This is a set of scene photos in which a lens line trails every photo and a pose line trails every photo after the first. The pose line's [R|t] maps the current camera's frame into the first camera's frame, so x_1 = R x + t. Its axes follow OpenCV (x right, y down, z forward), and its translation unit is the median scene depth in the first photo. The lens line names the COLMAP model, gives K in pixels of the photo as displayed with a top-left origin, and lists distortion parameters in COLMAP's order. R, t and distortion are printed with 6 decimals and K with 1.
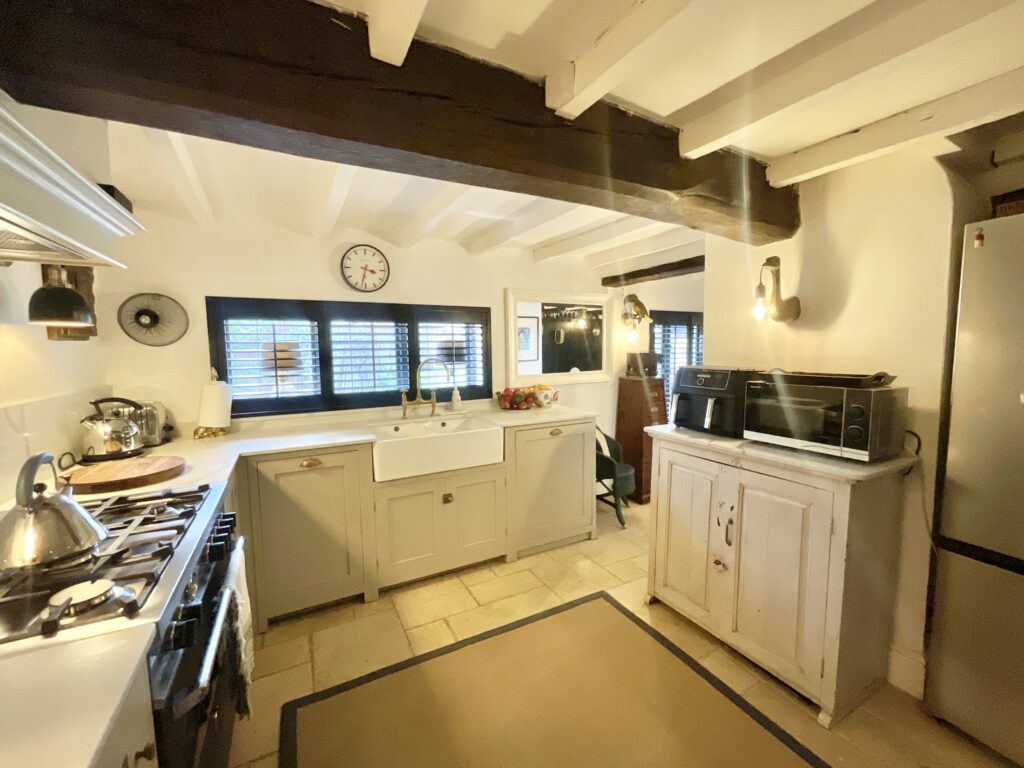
lens RADIAL K [[421.2, 0, 512.0], [0, 421.2, 384.0], [0, 0, 1]] dist [-0.000990, -0.000089]
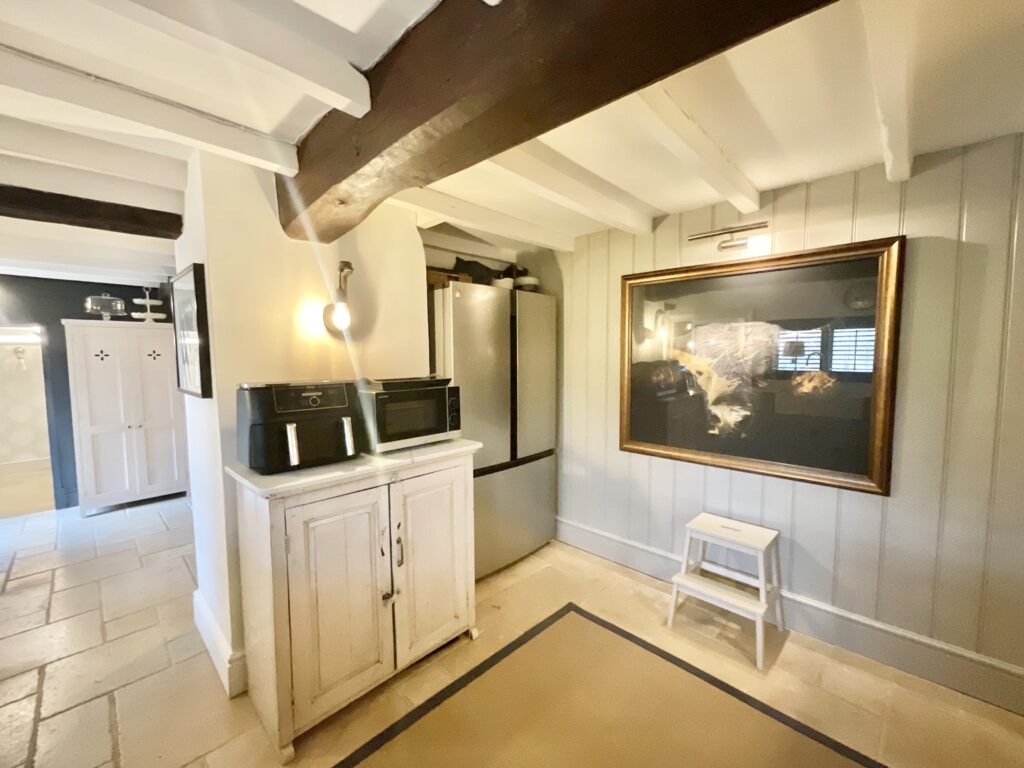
lens RADIAL K [[416.5, 0, 517.1], [0, 416.5, 385.8], [0, 0, 1]] dist [0.000334, 0.000048]
pose [[-0.322630, -0.063526, 0.944391, -0.408647], [0.091647, 0.990961, 0.097967, -0.080528], [-0.942078, 0.118157, -0.313891, 0.959998]]
